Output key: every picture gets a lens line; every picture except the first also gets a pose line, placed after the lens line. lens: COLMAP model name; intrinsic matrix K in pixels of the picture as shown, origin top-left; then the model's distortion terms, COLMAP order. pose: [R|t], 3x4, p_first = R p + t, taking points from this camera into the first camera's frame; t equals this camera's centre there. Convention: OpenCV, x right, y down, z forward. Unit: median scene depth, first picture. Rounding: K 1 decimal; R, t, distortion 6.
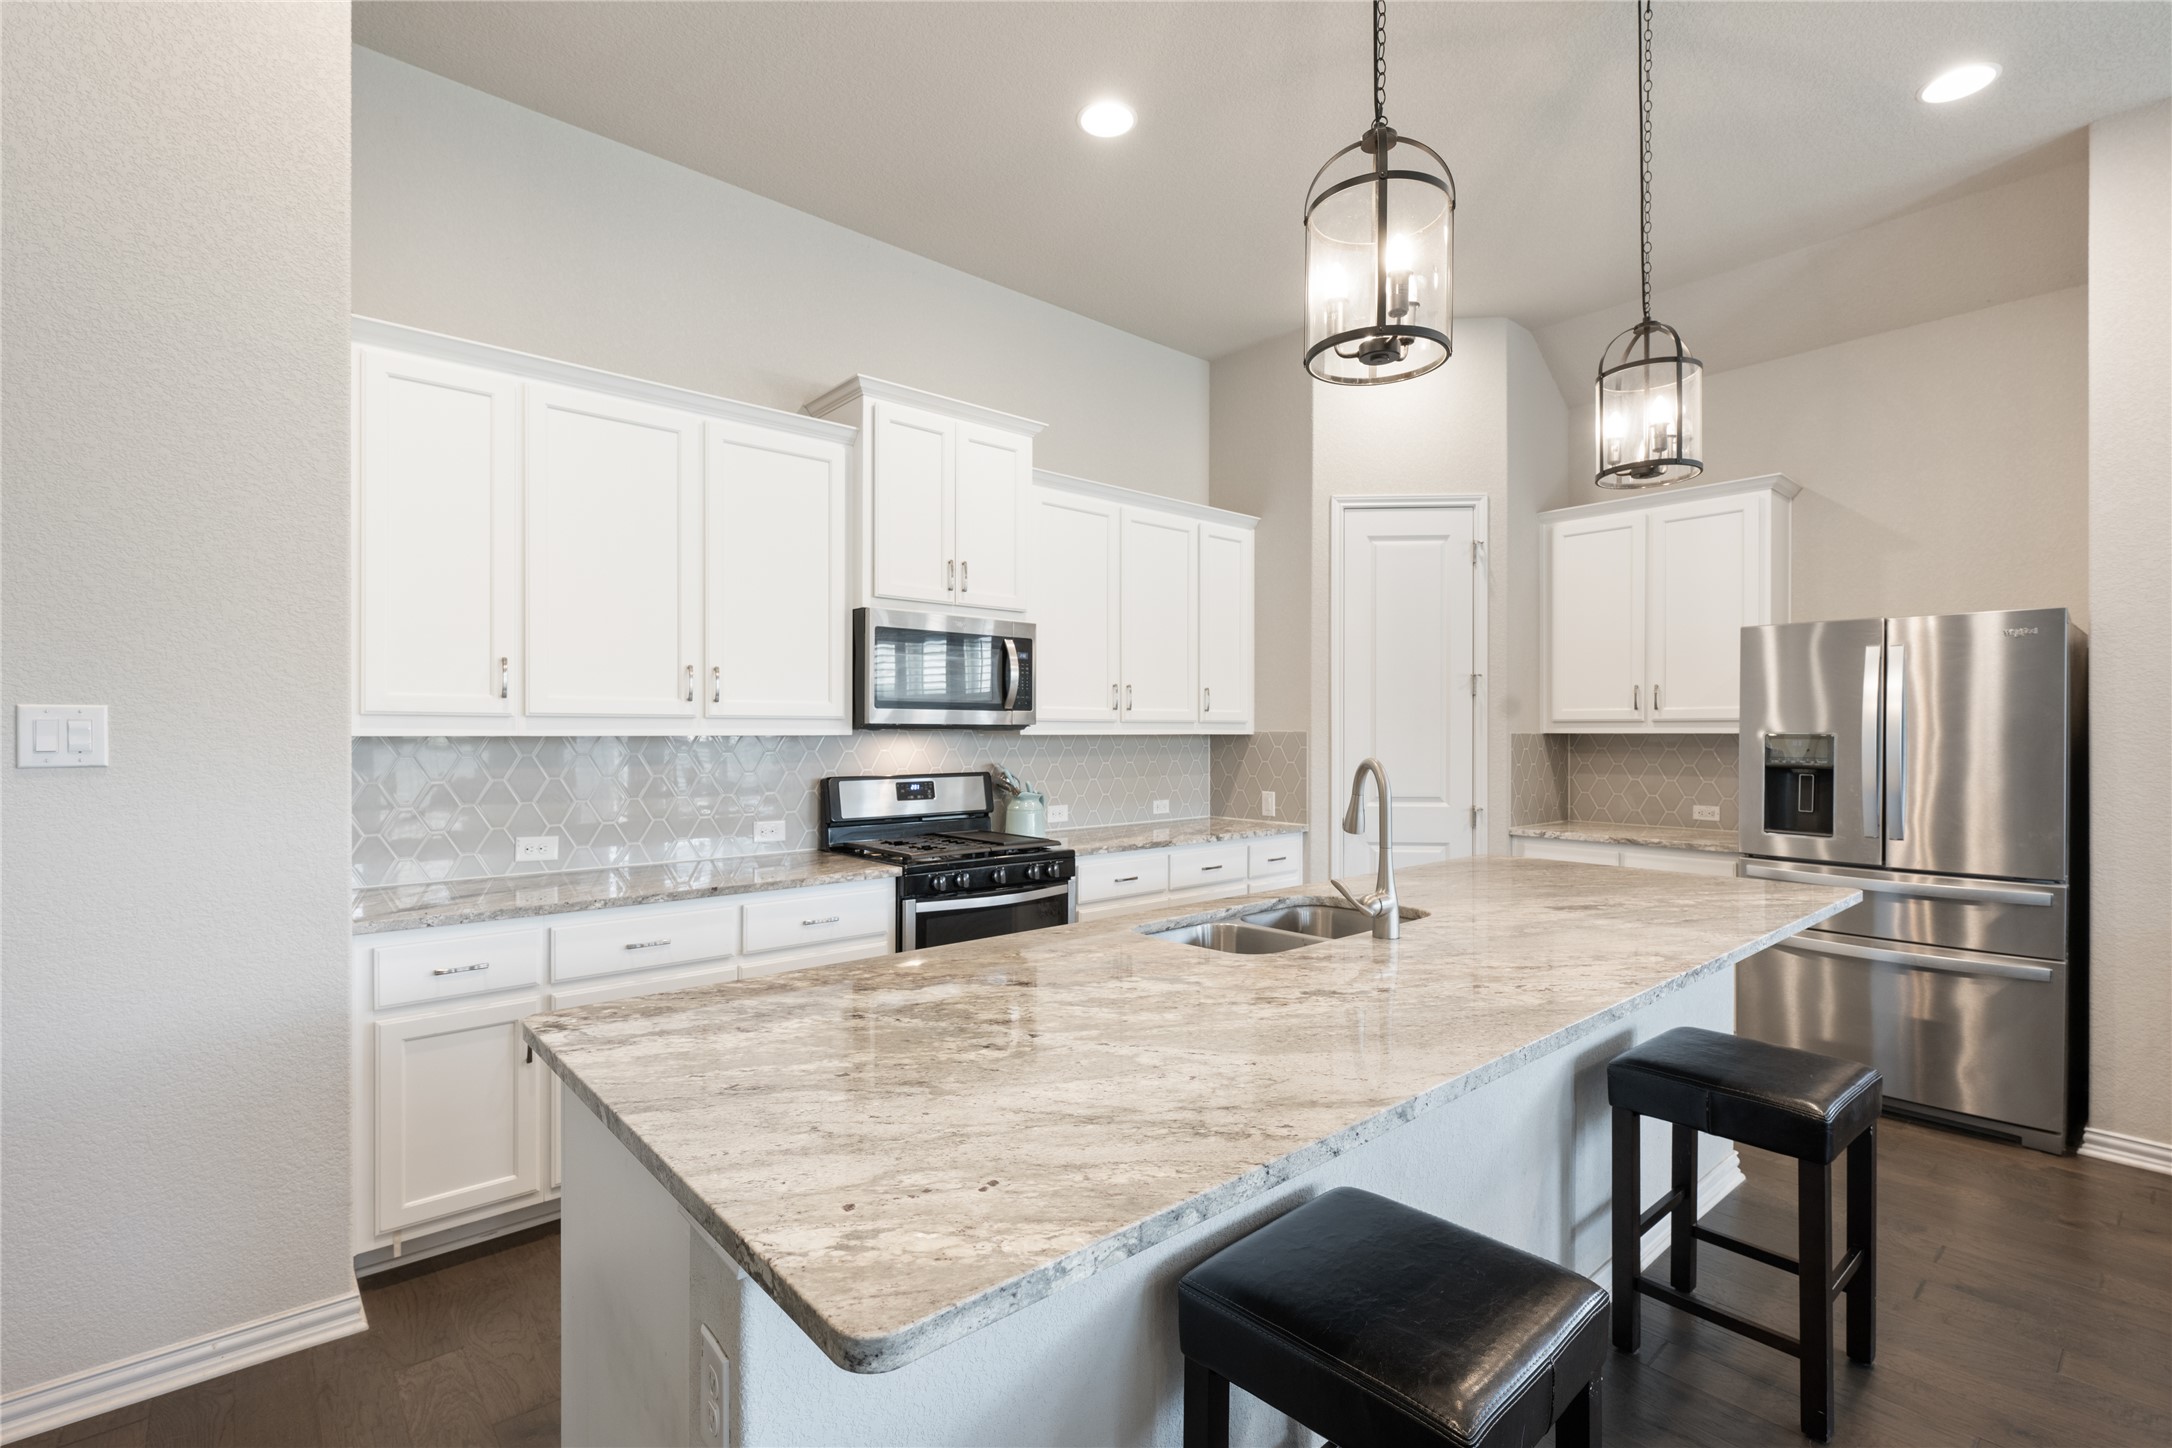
lens RADIAL K [[985.9, 0, 1094.5], [0, 985.9, 732.4], [0, 0, 1]] dist [-0.002034, 0.000610]
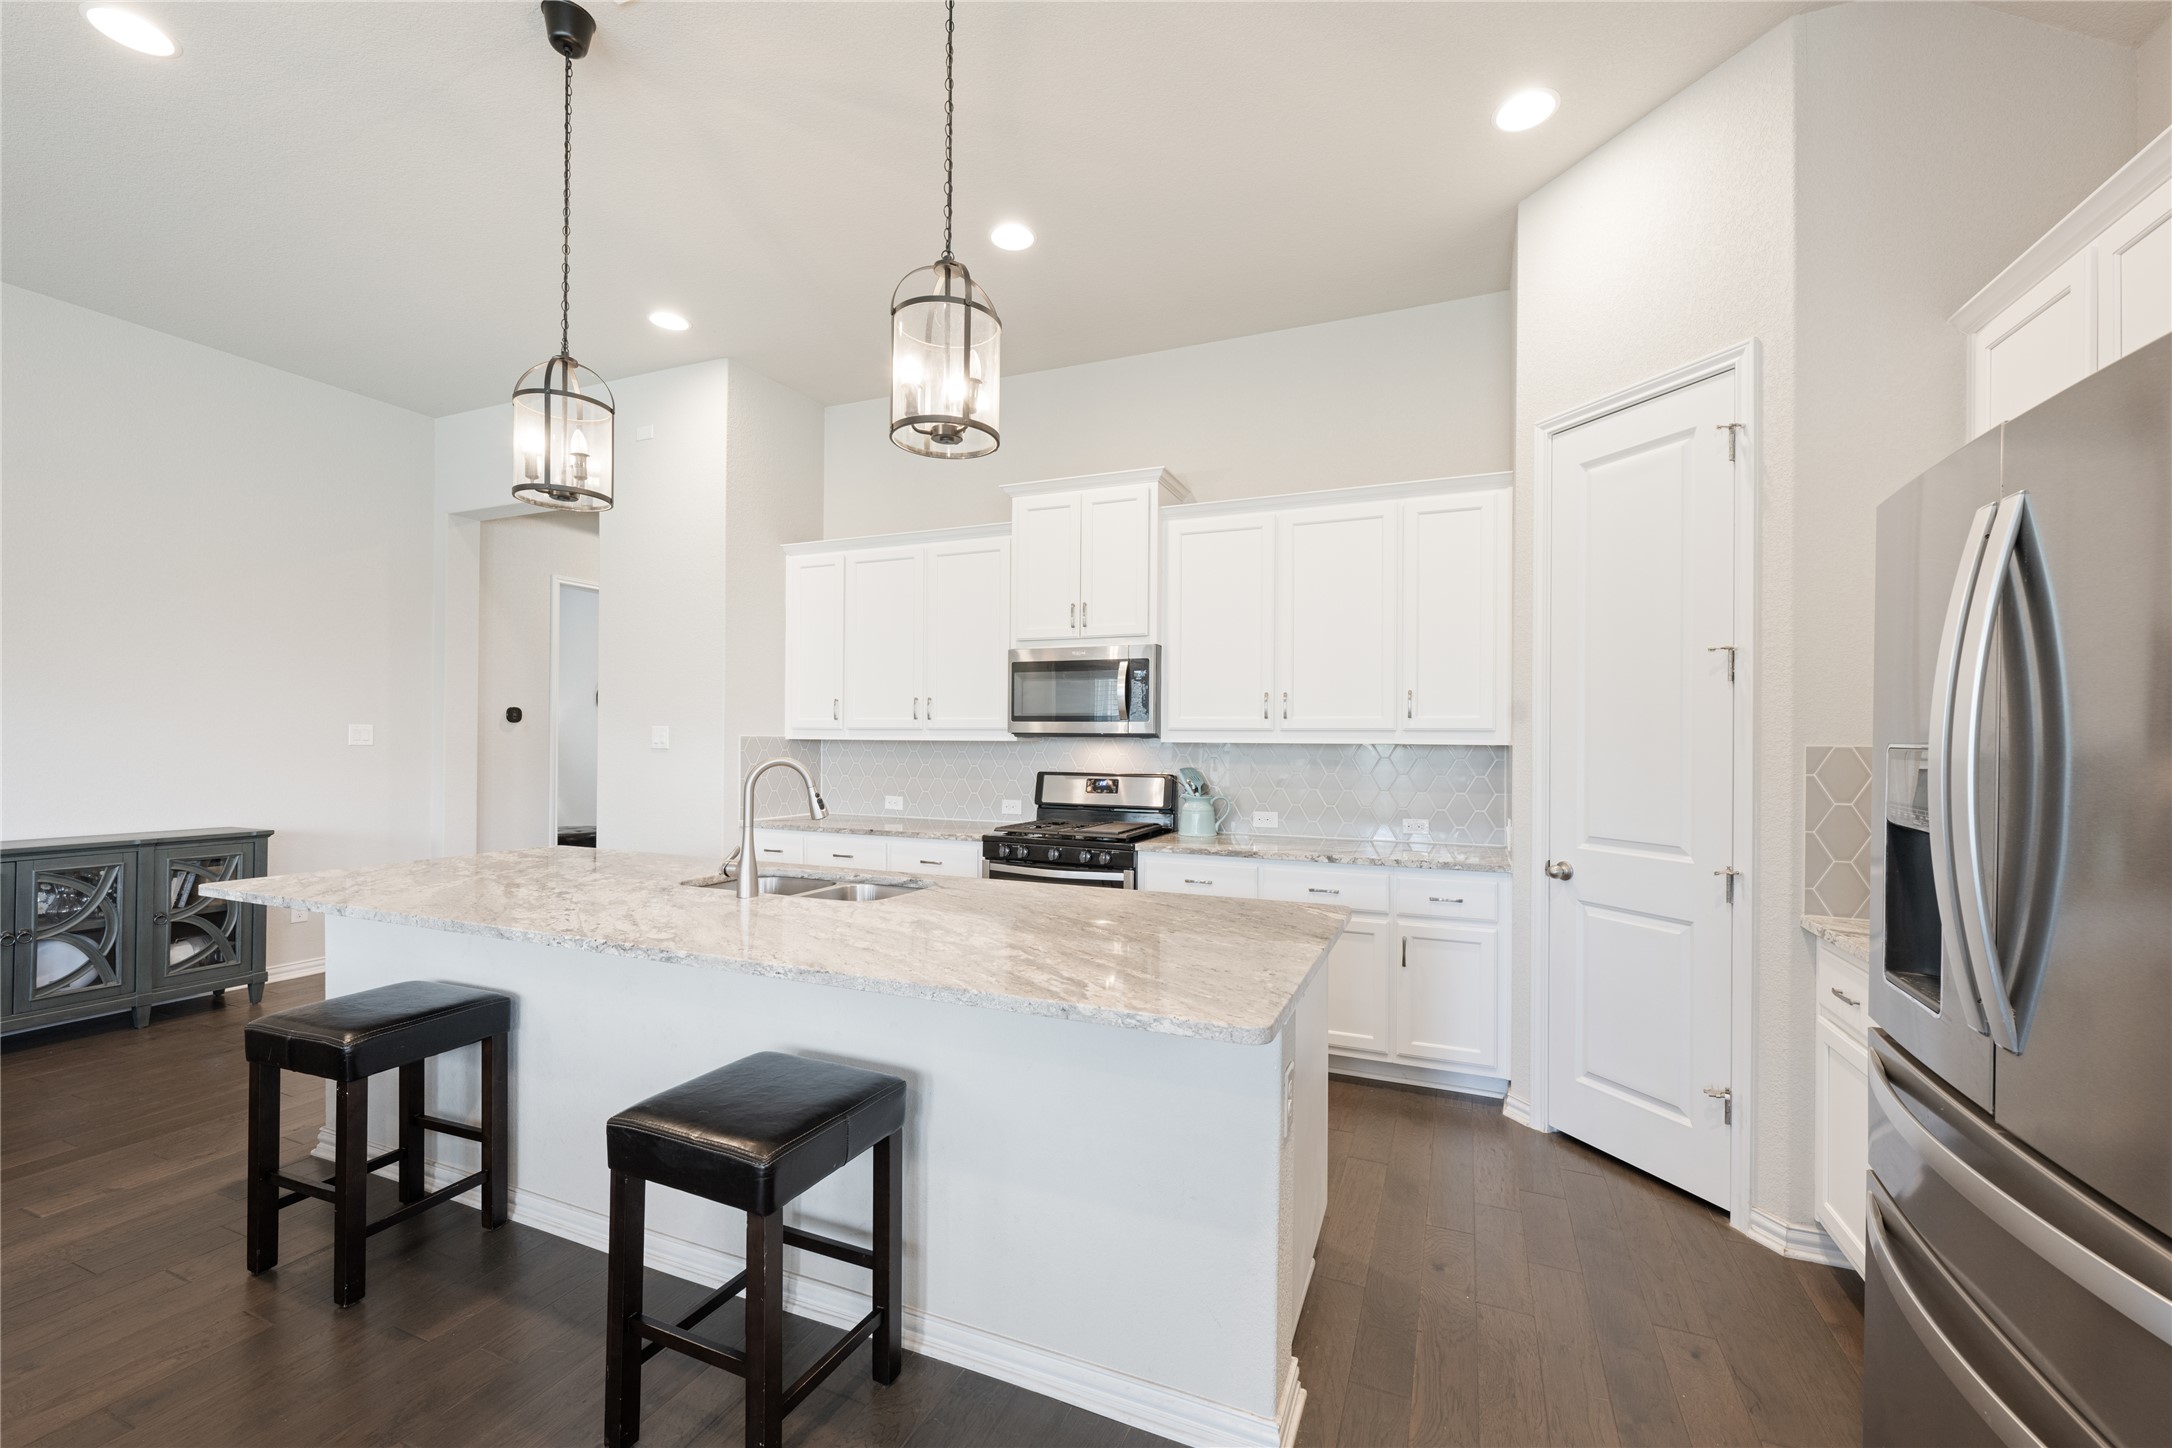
lens RADIAL K [[858.5, 0, 1098.1], [0, 858.5, 733.0], [0, 0, 1]] dist [-0.002170, -0.000097]
pose [[0.449923, -0.003853, -0.893059, 0.798093], [-0.006798, 0.999947, -0.007739, -0.000360], [0.893041, 0.009553, 0.449873, 0.499539]]
